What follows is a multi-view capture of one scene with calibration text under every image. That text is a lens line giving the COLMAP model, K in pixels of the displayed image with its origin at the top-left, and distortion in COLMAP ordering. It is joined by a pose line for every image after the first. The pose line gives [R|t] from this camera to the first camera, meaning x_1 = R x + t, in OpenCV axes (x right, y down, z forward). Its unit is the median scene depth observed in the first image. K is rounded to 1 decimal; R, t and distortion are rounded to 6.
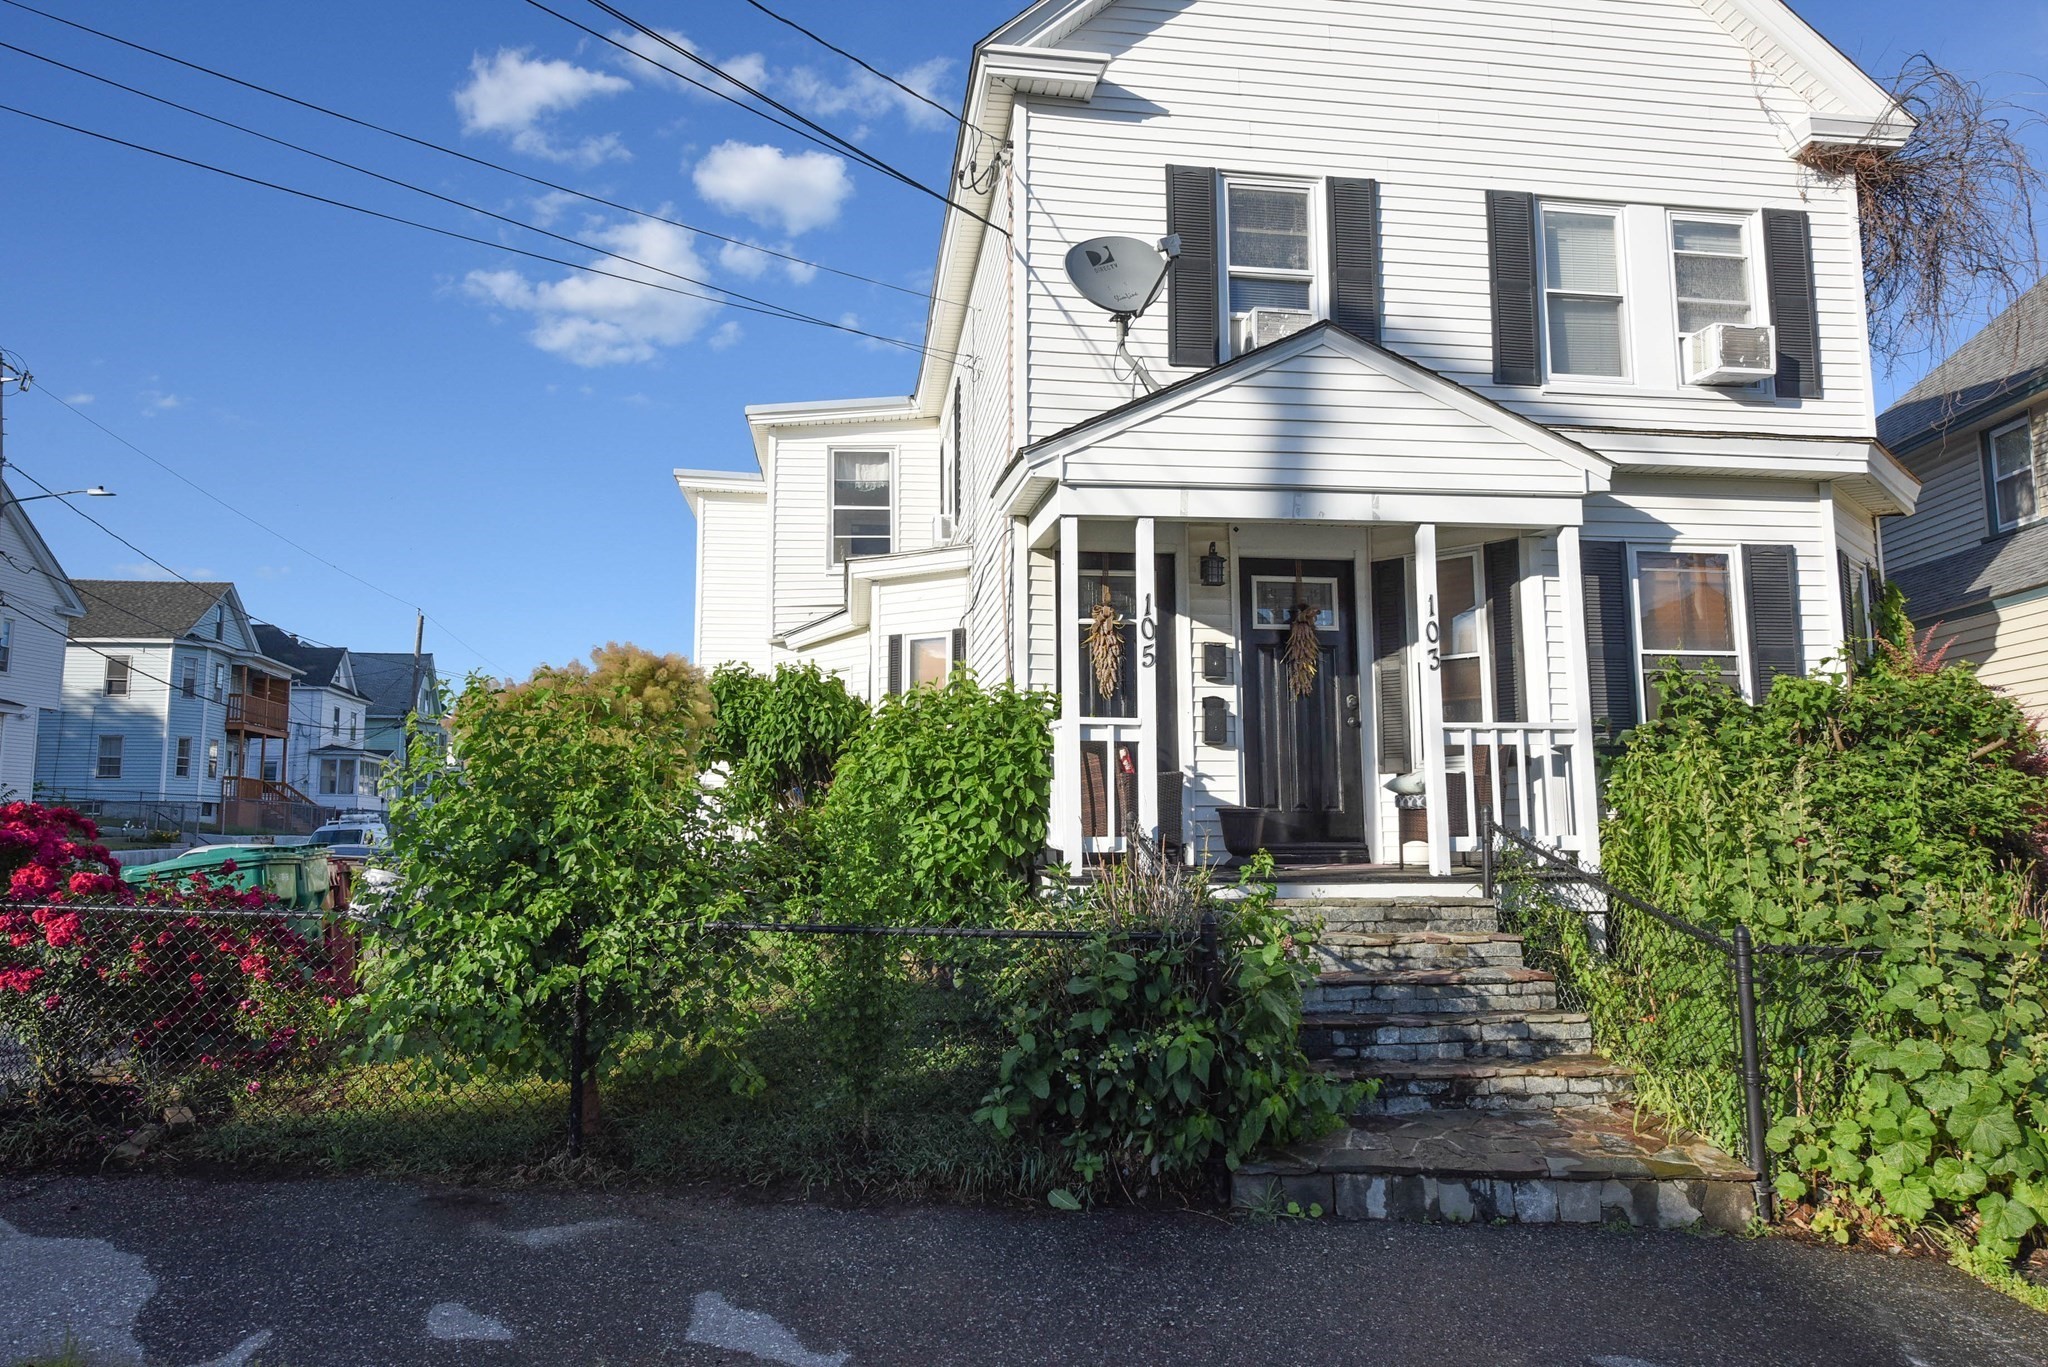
lens RADIAL K [[1326.1, 0, 1022.5], [0, 1326.1, 684.5], [0, 0, 1]] dist [-0.002548, 0.001382]
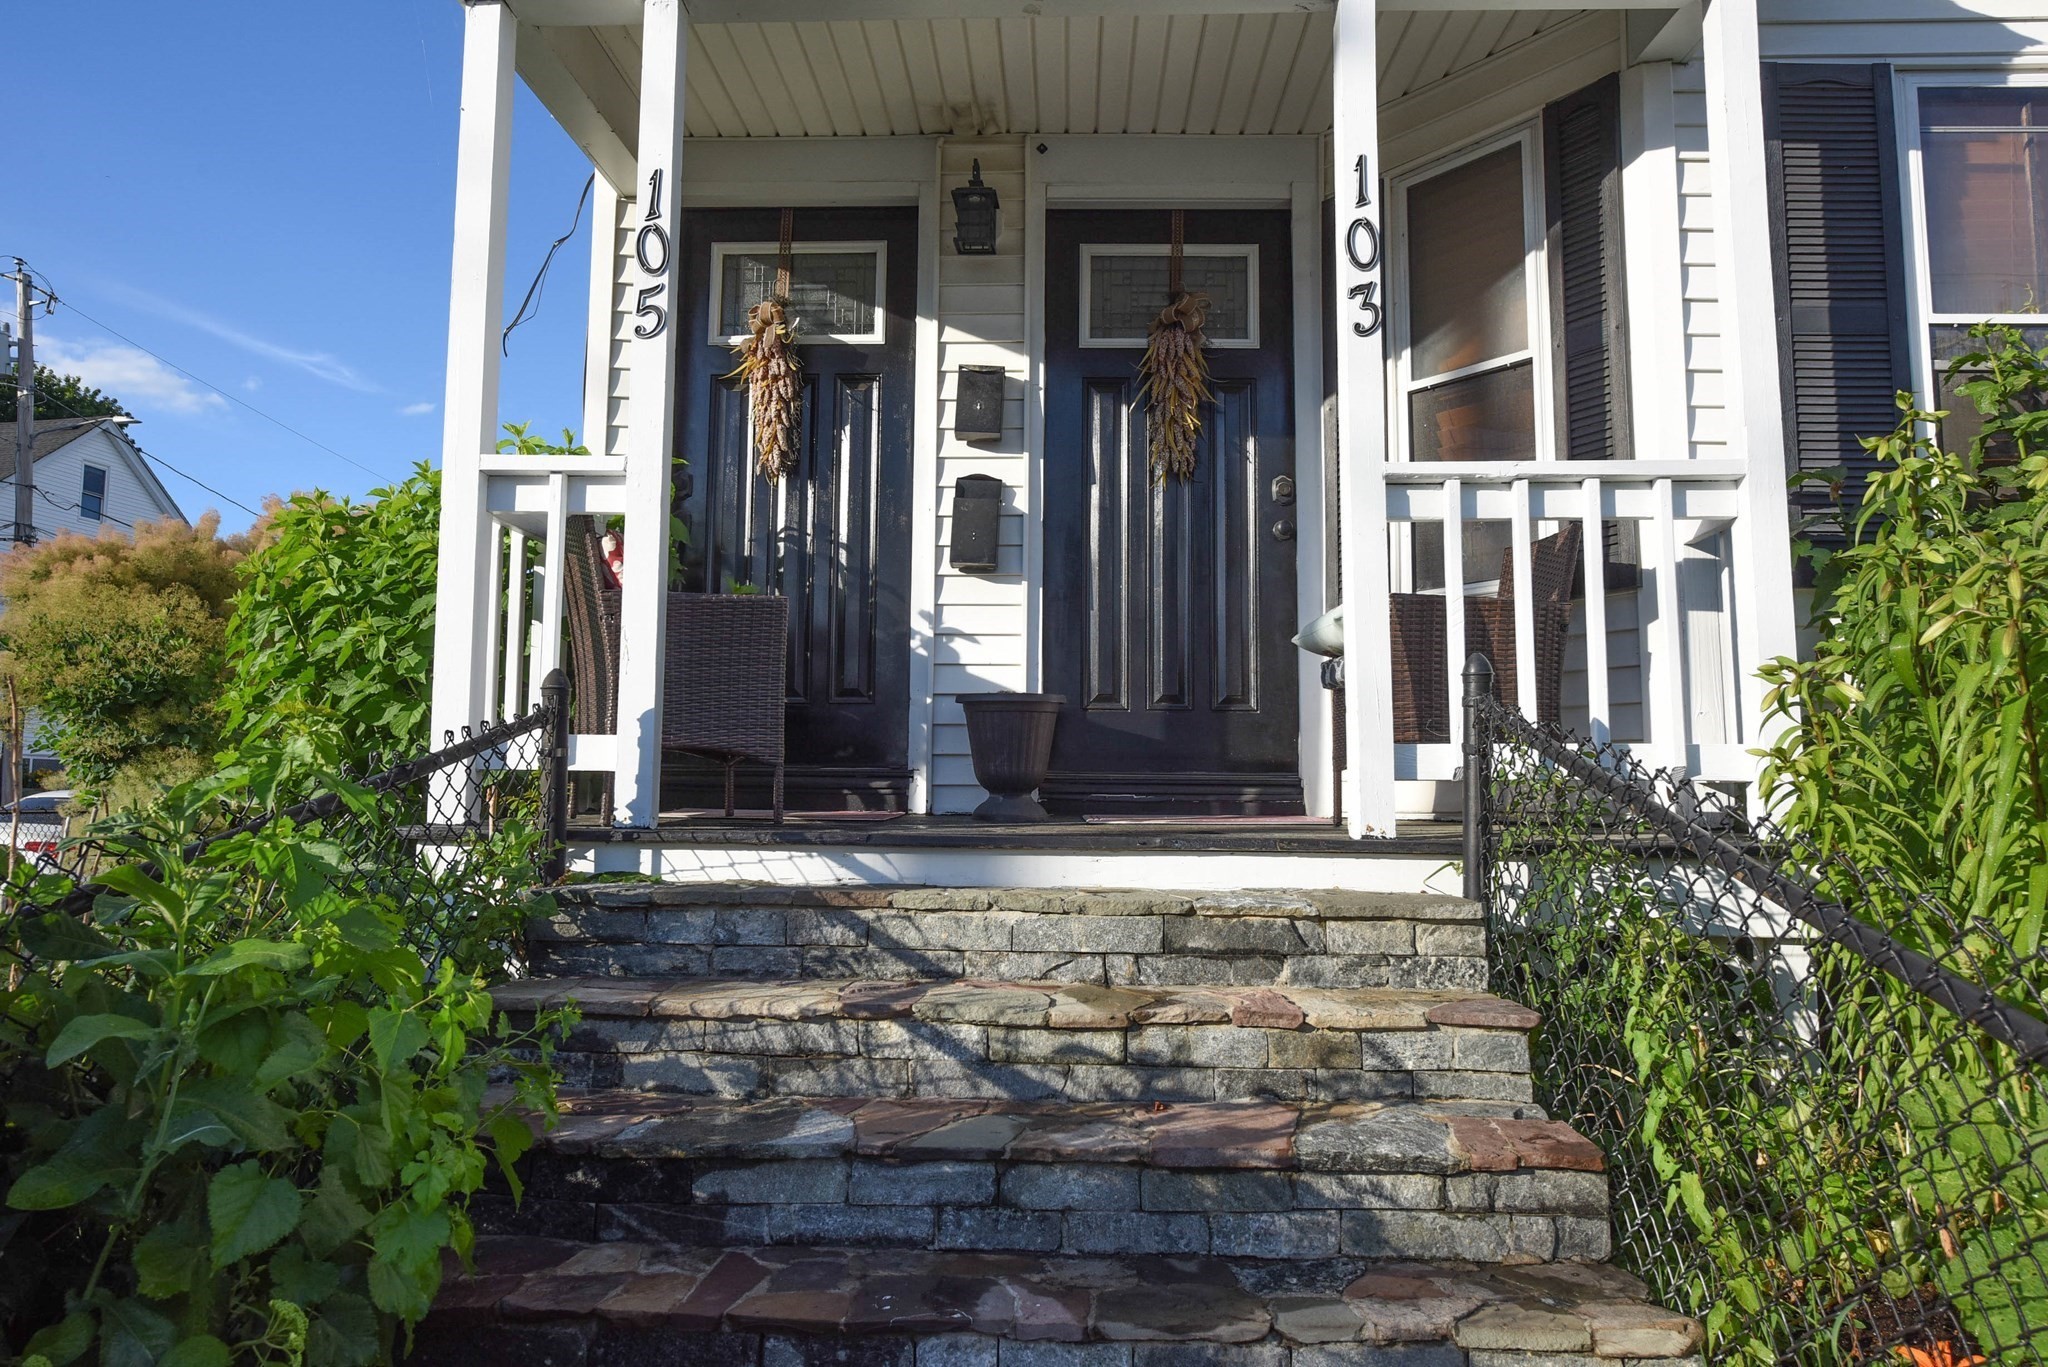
lens RADIAL K [[1326.1, 0, 1025.3], [0, 1326.1, 684.9], [0, 0, 1]] dist [-0.002548, 0.001382]
pose [[0.985711, -0.003626, -0.168409, 0.277666], [0.007146, 0.999768, 0.020301, 0.087955], [0.168296, -0.021214, 0.985508, 0.582661]]
